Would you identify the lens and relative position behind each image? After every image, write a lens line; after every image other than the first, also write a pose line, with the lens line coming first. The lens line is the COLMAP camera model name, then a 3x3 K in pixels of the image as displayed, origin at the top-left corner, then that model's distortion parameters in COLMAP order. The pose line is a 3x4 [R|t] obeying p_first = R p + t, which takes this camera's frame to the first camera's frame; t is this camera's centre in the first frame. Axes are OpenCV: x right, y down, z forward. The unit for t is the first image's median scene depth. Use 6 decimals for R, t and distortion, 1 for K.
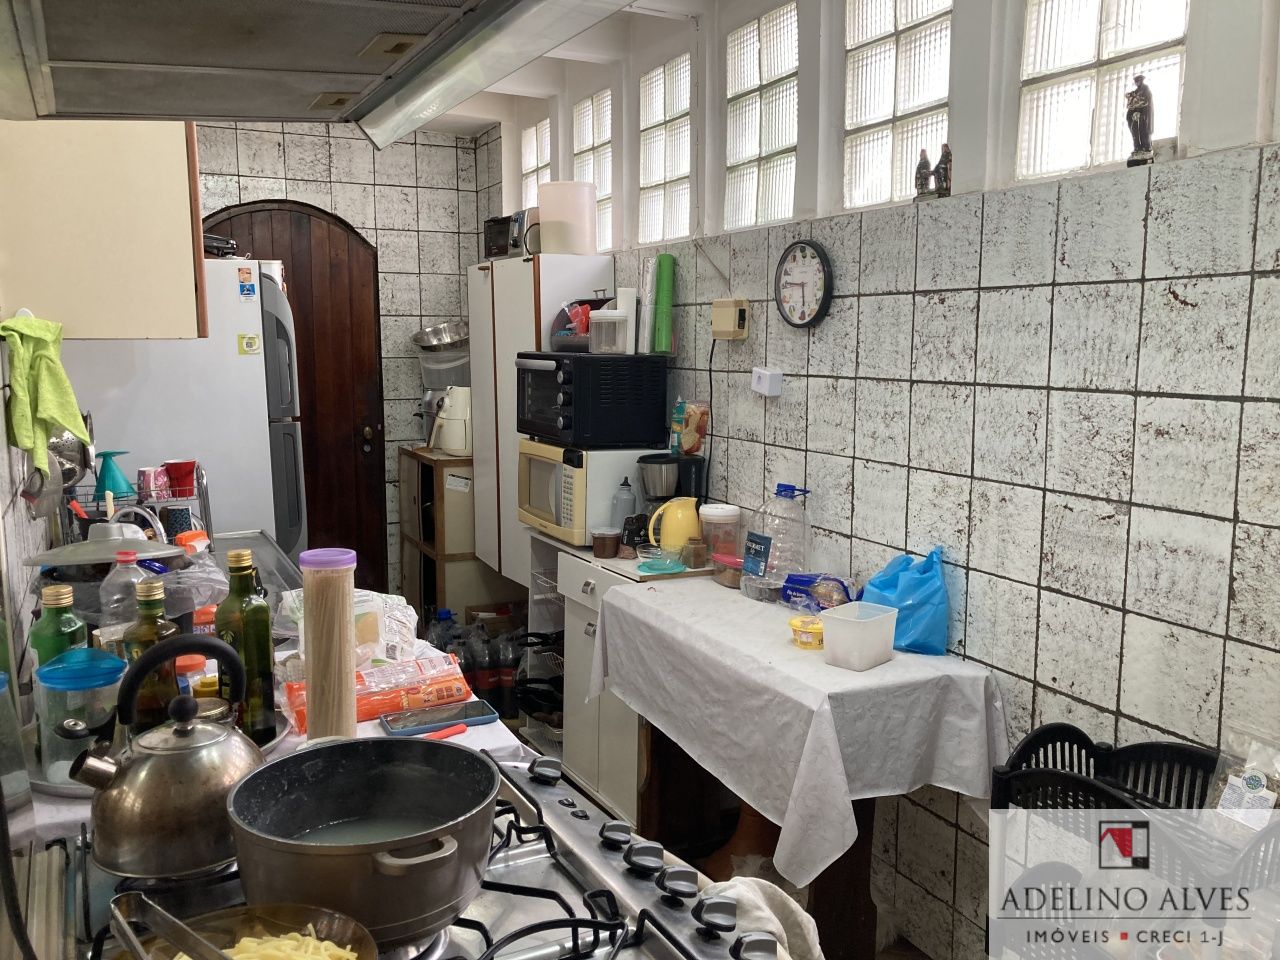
lens RADIAL K [[1062.9, 0, 640.0], [0, 1062.9, 480.0], [0, 0, 1]] dist [0.110358, -0.423836]
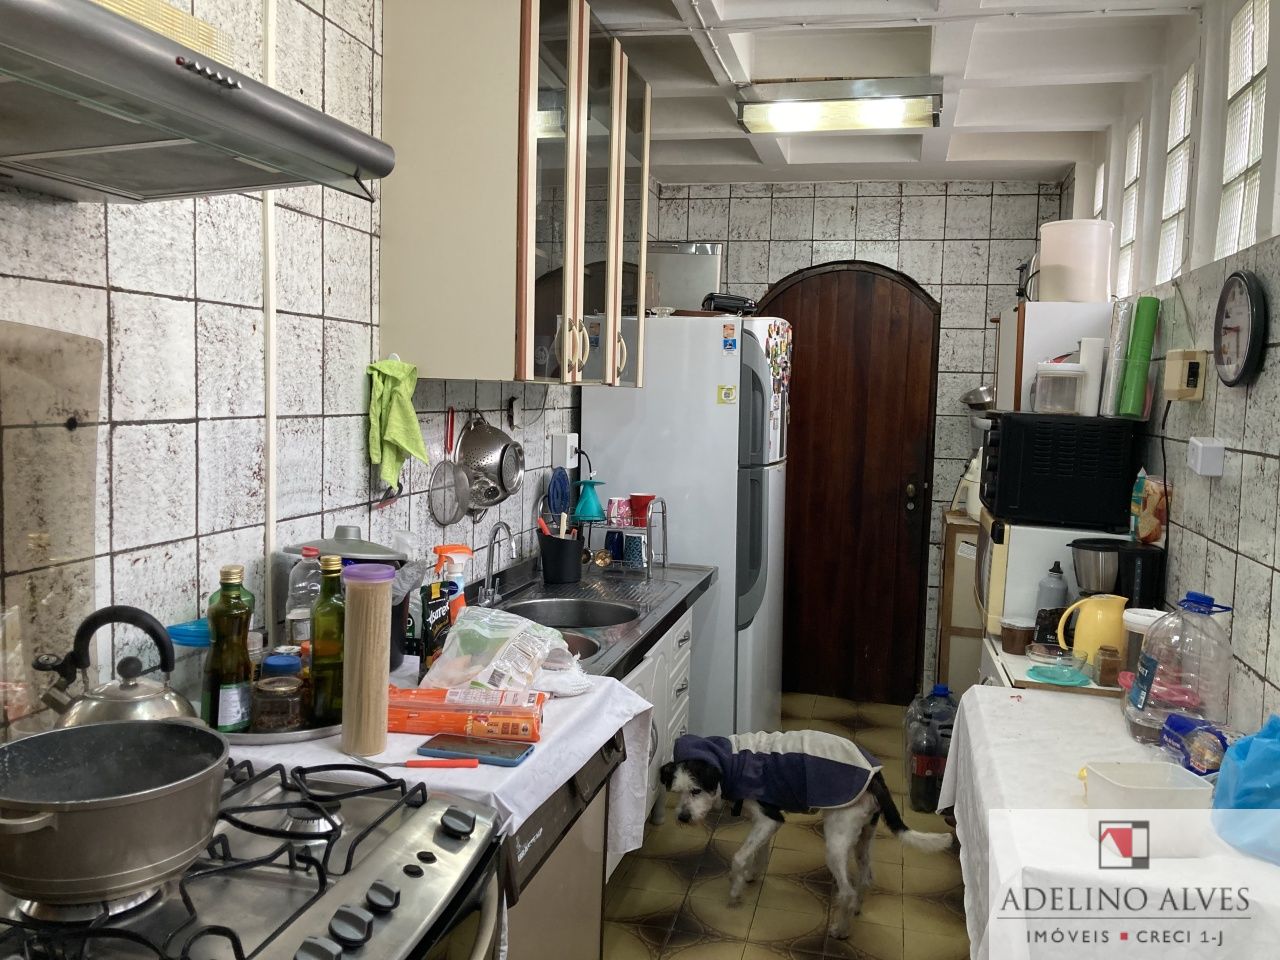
lens RADIAL K [[1060.1, 0, 641.8], [0, 1060.1, 453.8], [0, 0, 1]] dist [0.006867, -0.000512]
pose [[0.749679, 0.061268, -0.658960, 0.278710], [-0.114196, 0.992746, -0.037615, -0.017767], [0.651875, 0.103450, 0.751237, 0.150115]]
